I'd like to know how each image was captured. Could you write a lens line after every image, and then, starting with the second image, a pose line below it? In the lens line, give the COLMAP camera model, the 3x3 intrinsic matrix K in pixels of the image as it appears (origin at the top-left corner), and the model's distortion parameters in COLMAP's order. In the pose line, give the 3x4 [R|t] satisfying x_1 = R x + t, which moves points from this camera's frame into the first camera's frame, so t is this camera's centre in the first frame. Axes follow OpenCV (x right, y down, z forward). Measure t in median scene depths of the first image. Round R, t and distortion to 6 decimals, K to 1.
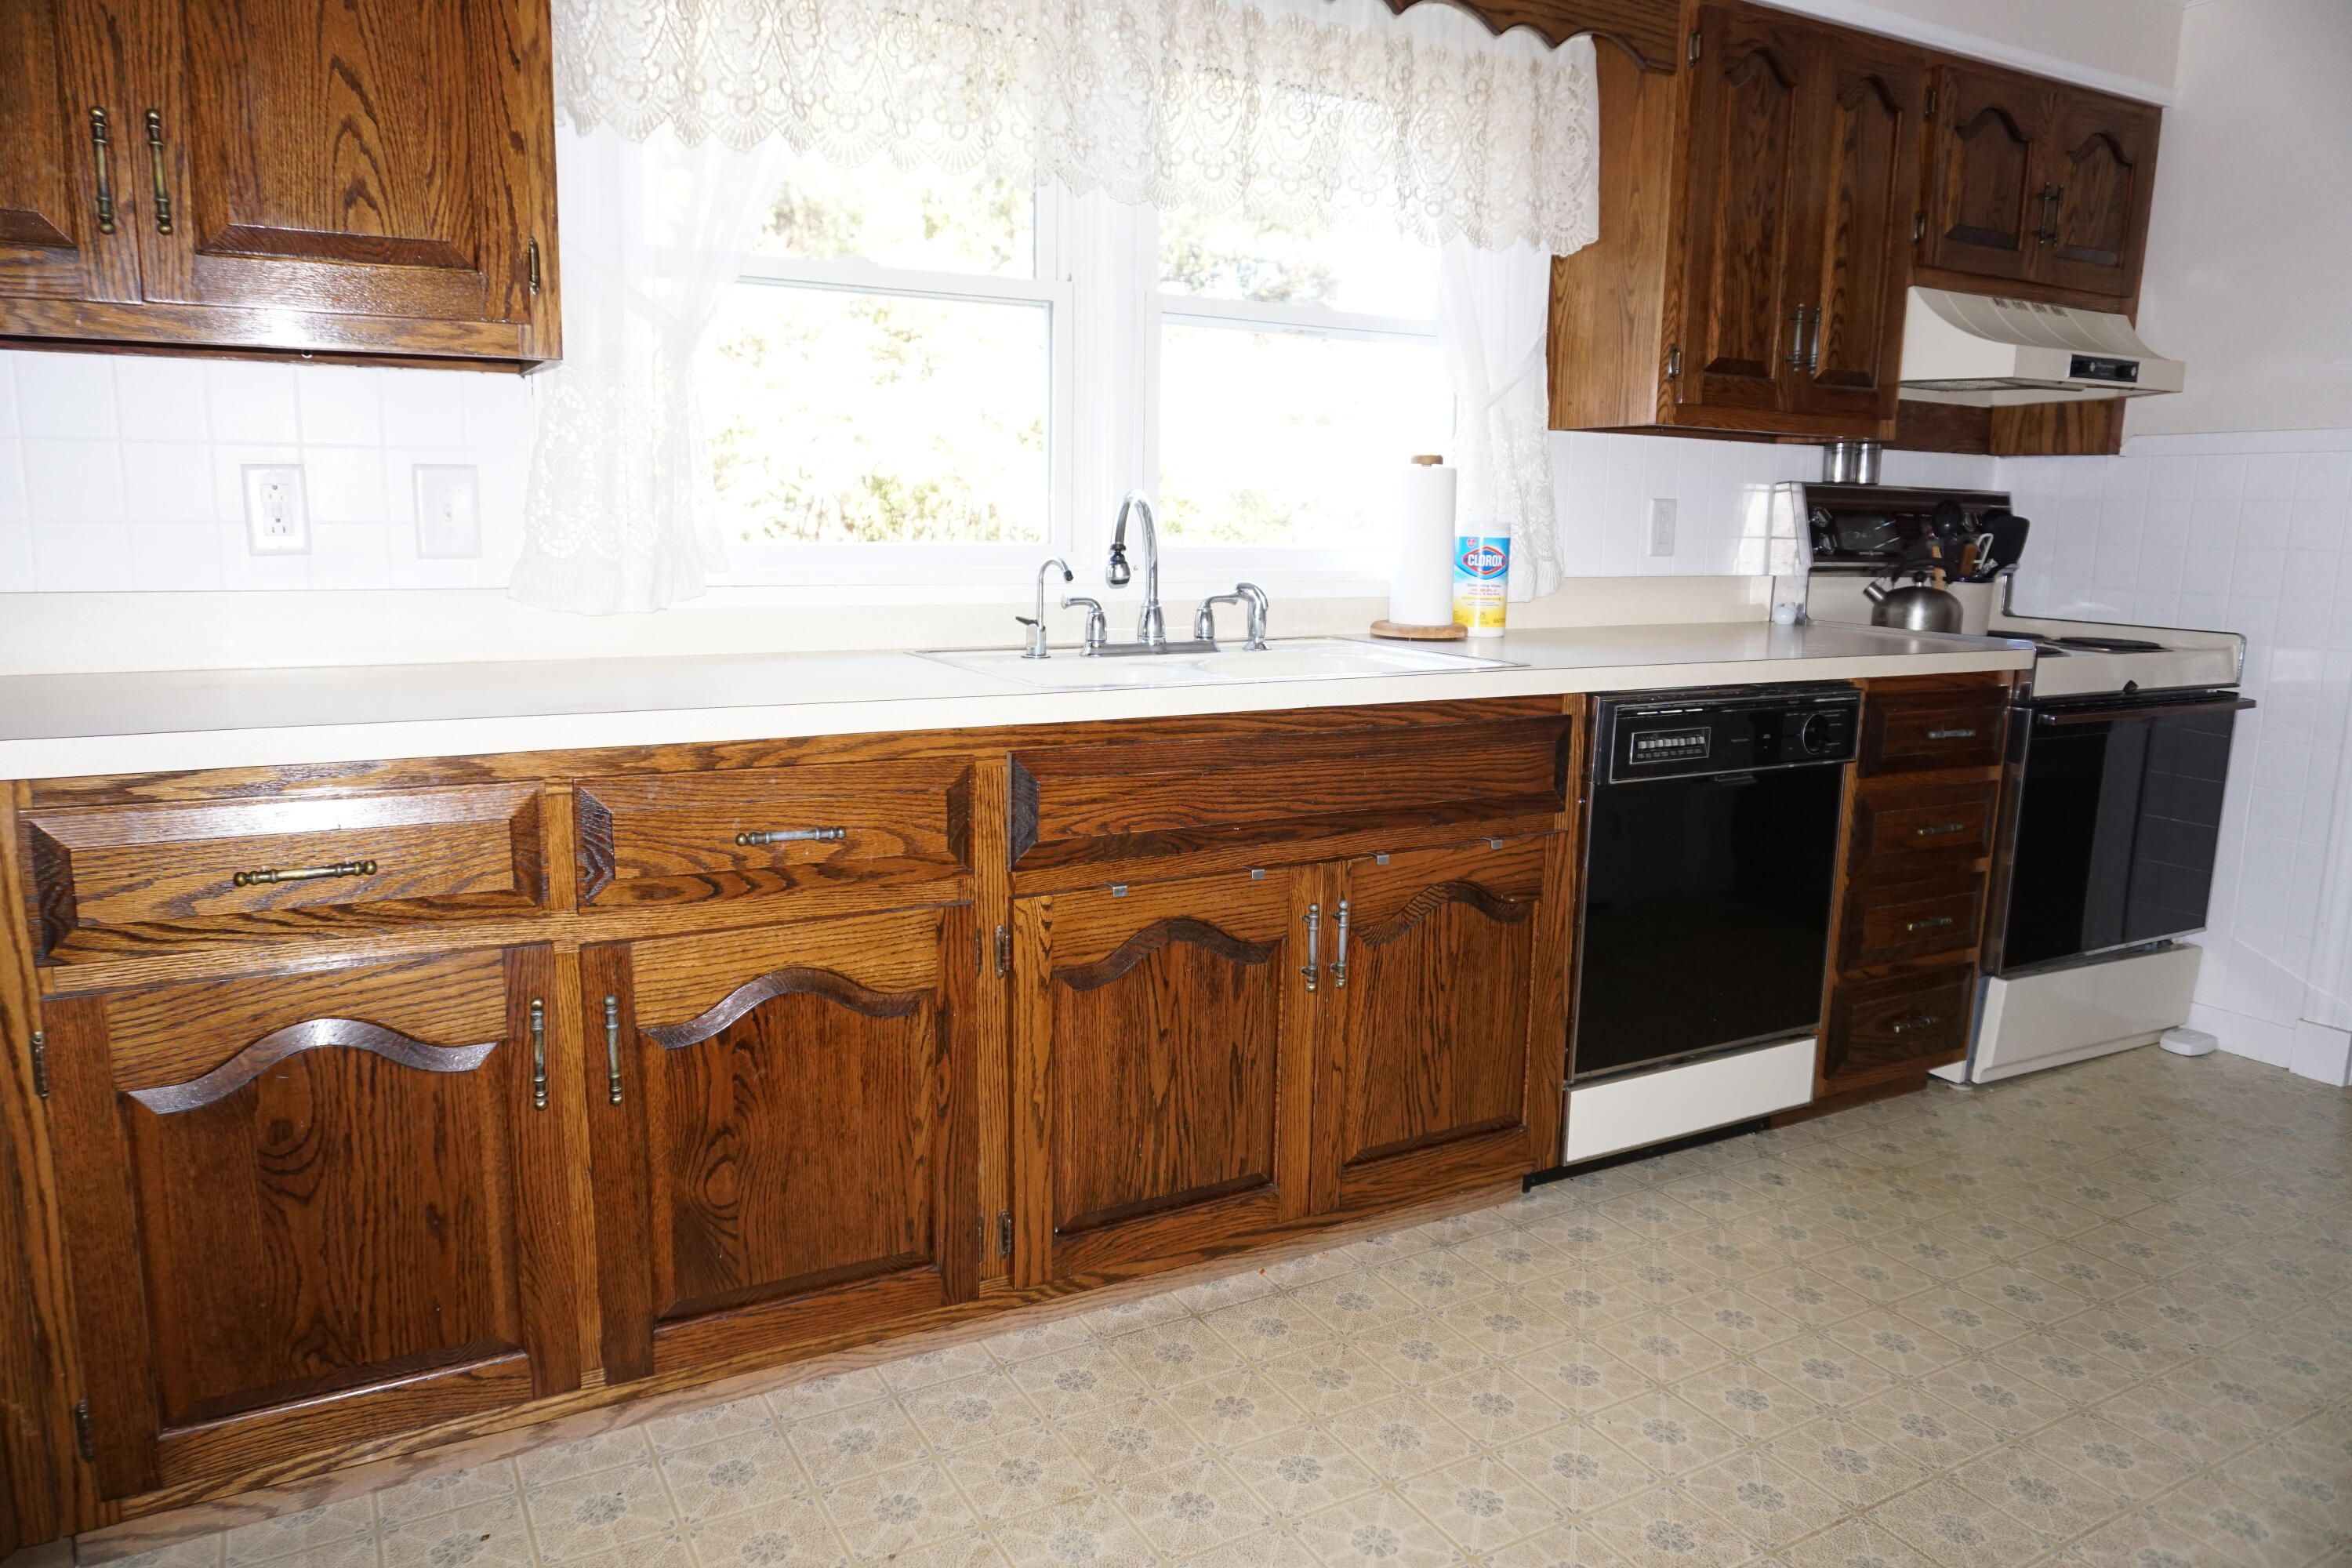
lens RADIAL K [[1572.0, 0, 1172.4], [0, 1572.0, 786.6], [0, 0, 1]] dist [-0.049442, 0.032080]
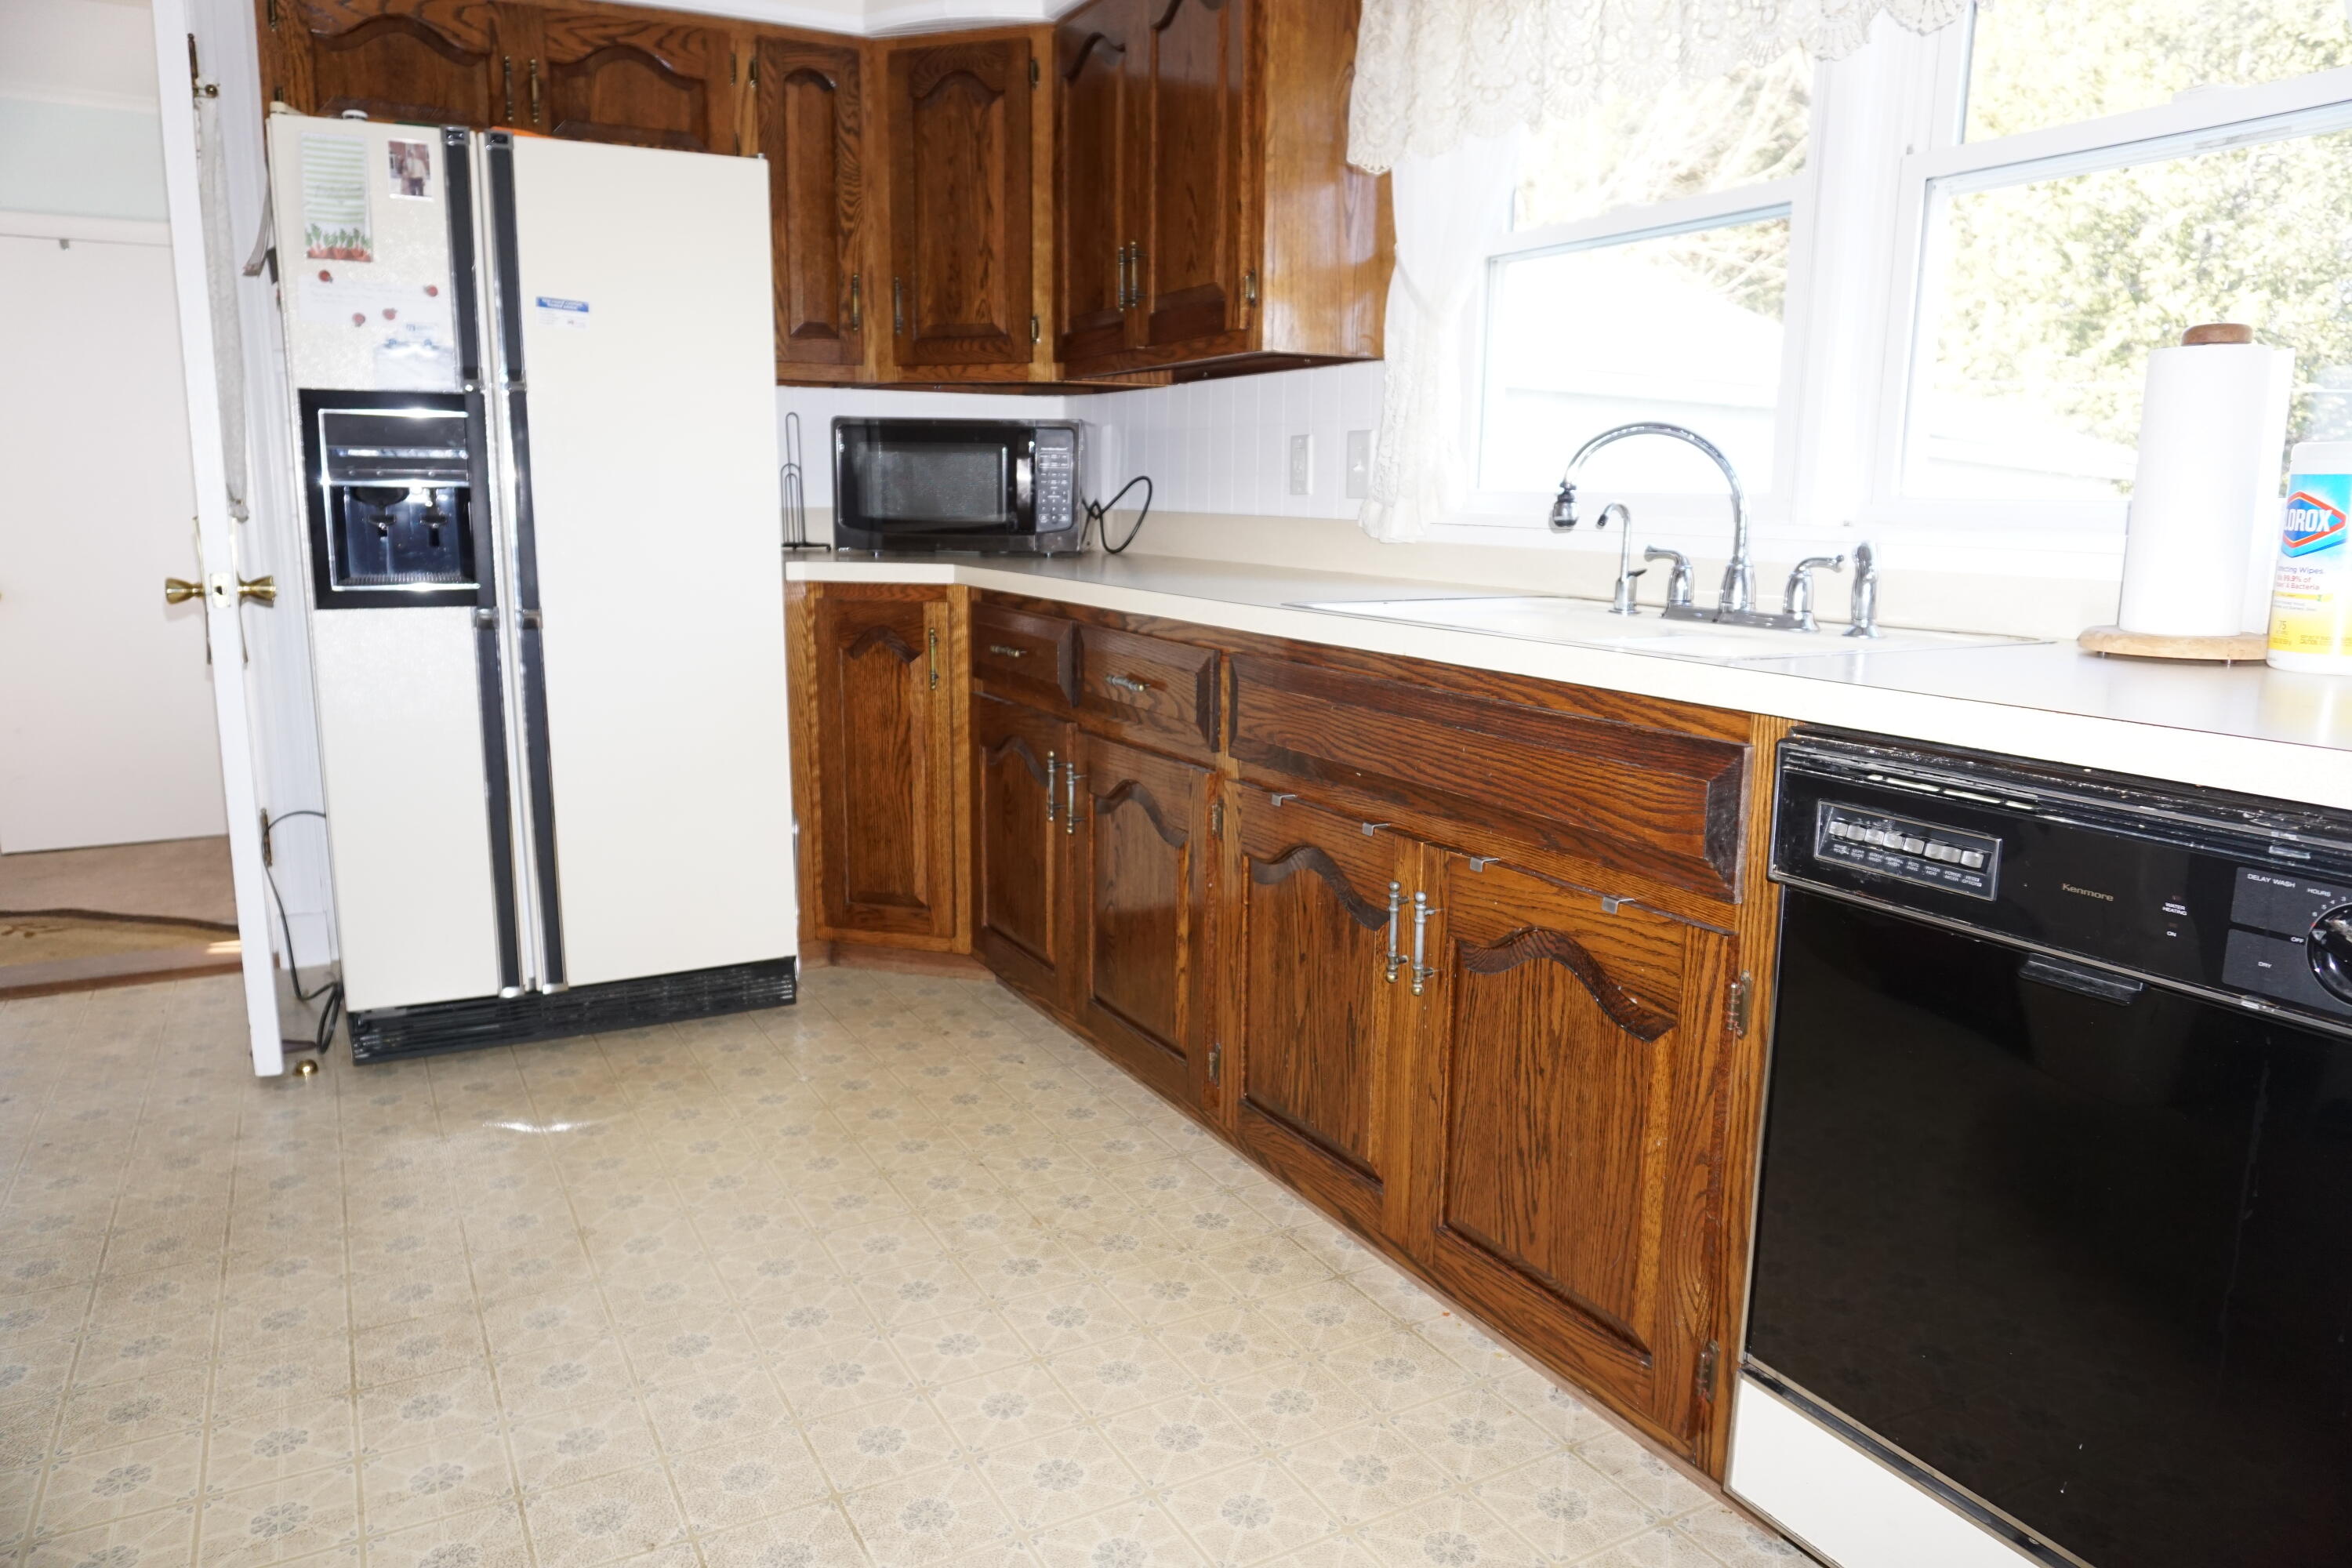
lens RADIAL K [[1572.0, 0, 1172.4], [0, 1572.0, 786.6], [0, 0, 1]] dist [-0.049442, 0.032080]
pose [[-0.020115, 0.165569, -0.985993, 0.733113], [-0.186477, 0.968266, 0.166396, -0.076952], [0.982253, 0.187212, 0.011398, 0.662076]]
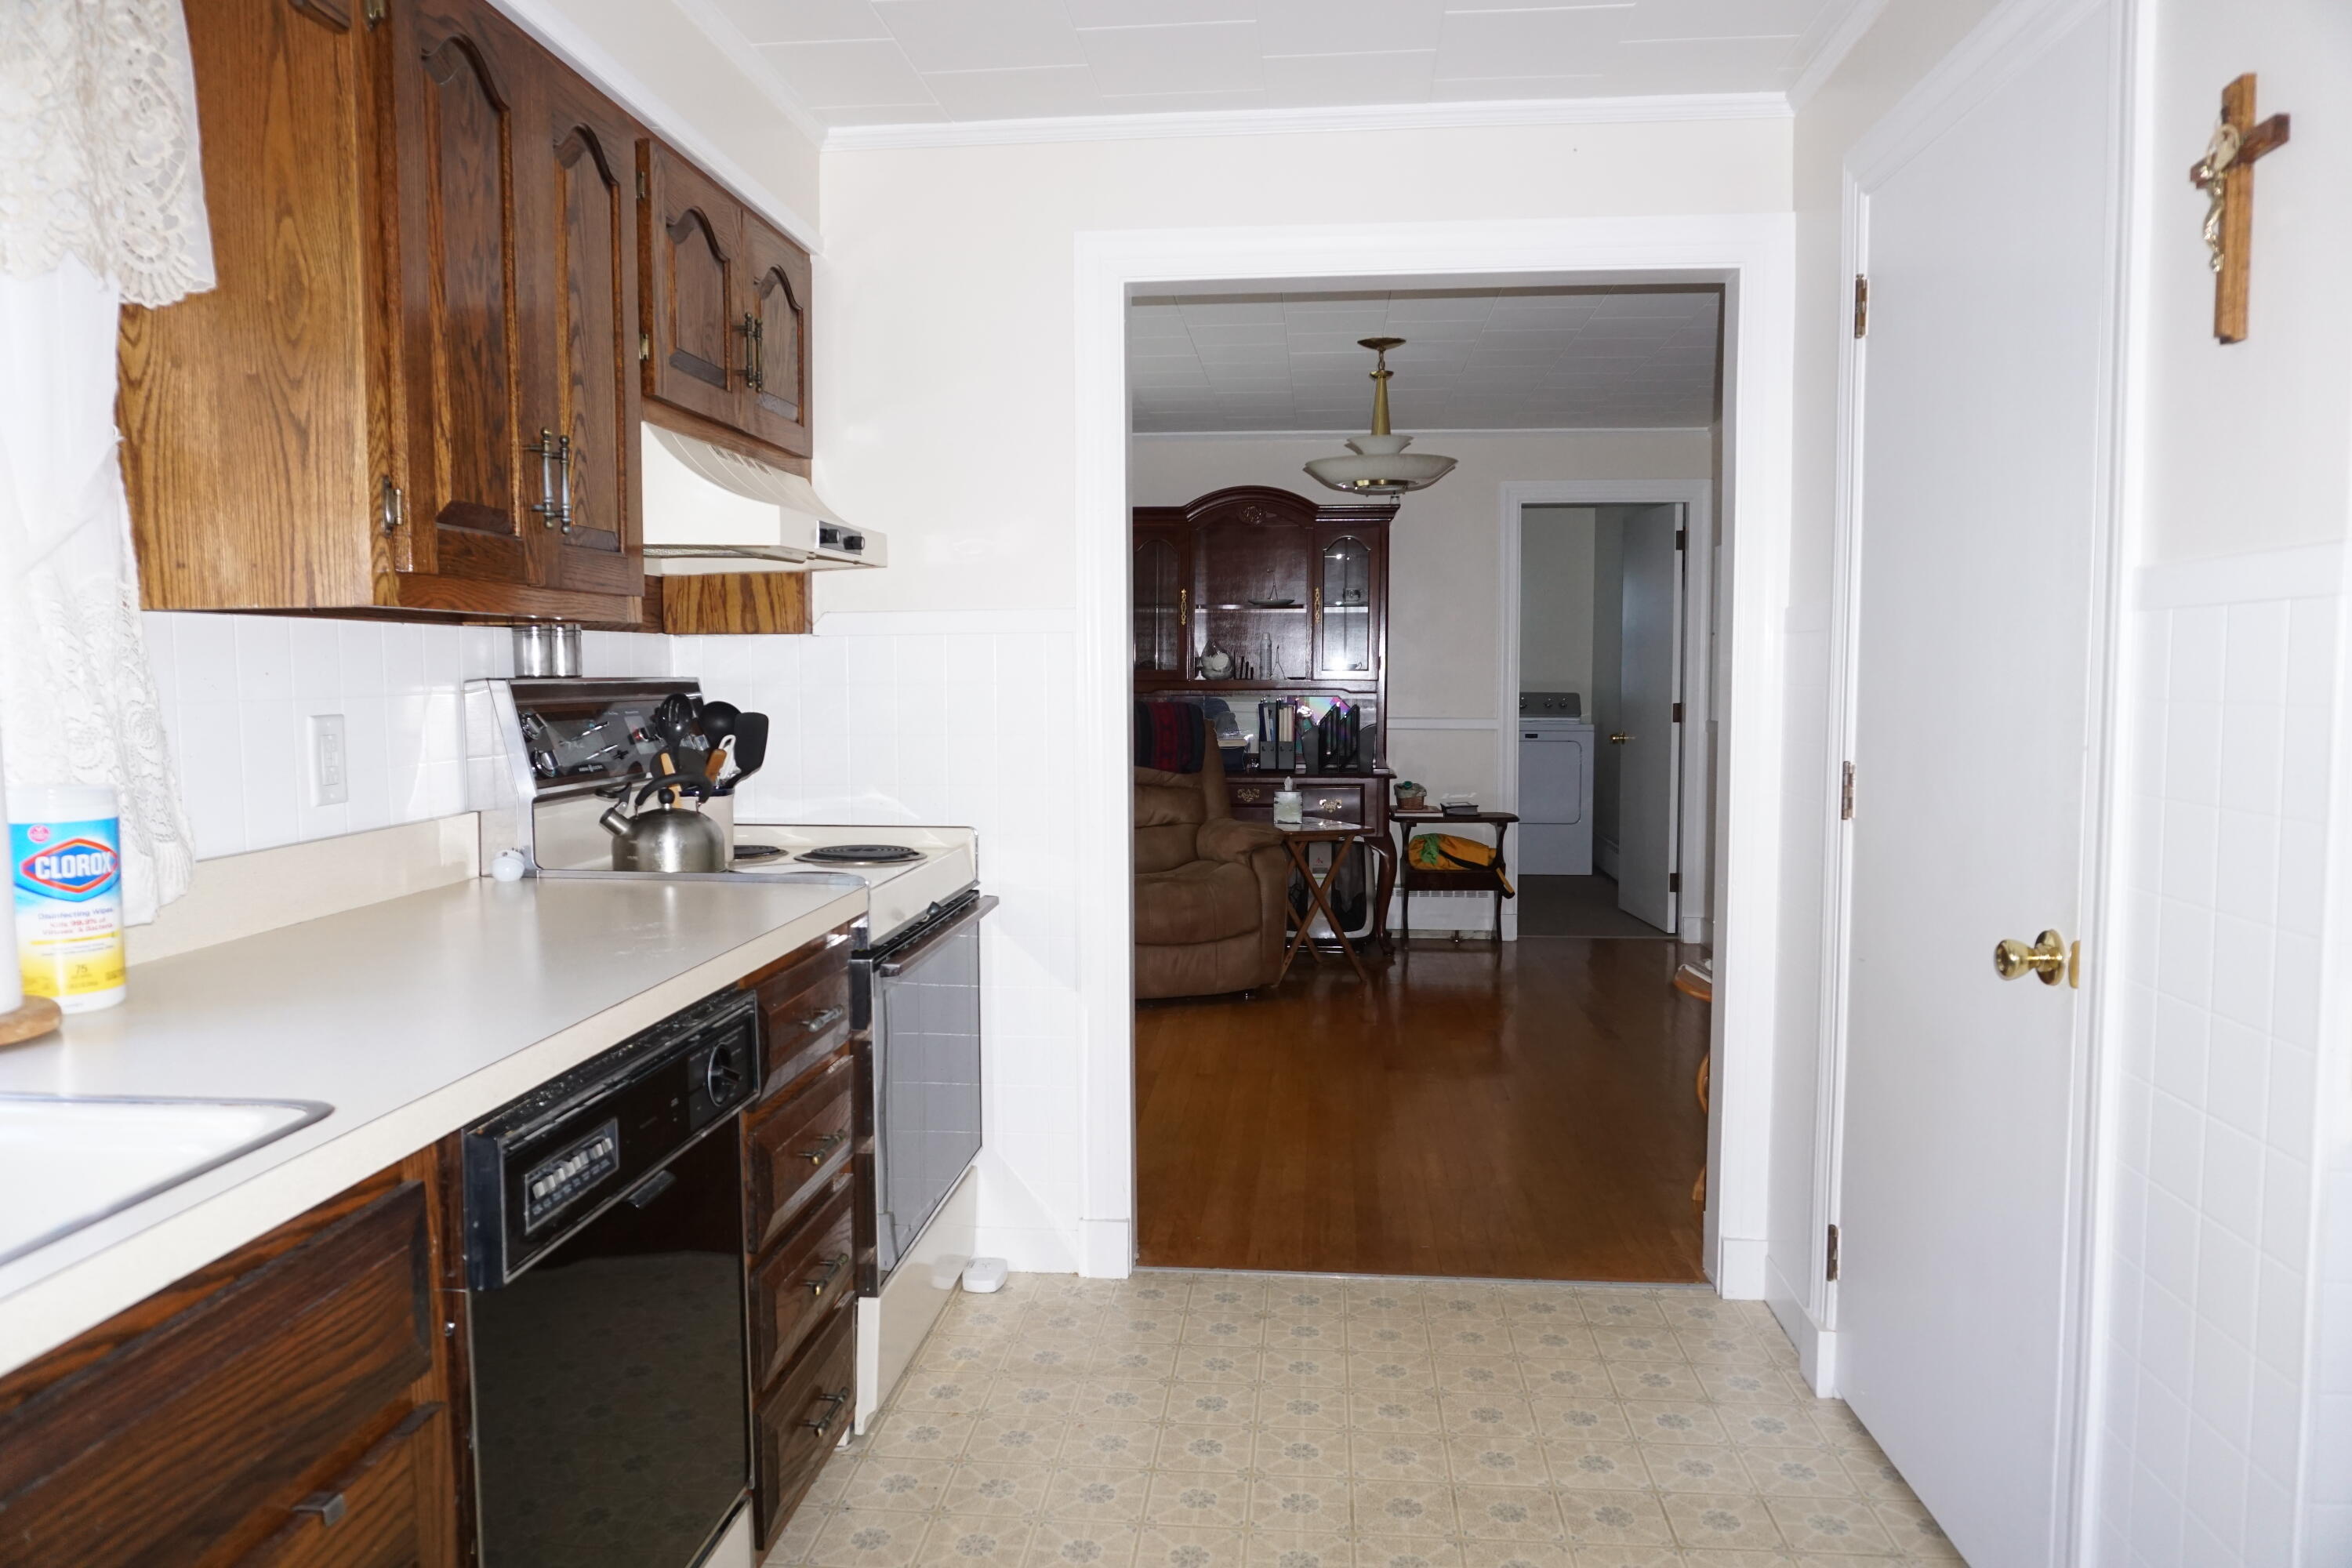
lens RADIAL K [[1572.0, 0, 1172.4], [0, 1572.0, 786.6], [0, 0, 1]] dist [-0.049442, 0.032080]
pose [[0.573984, -0.083158, 0.814633, -0.005331], [0.159927, 0.987057, -0.011924, -0.108475], [-0.803097, 0.137127, 0.579854, 0.421989]]
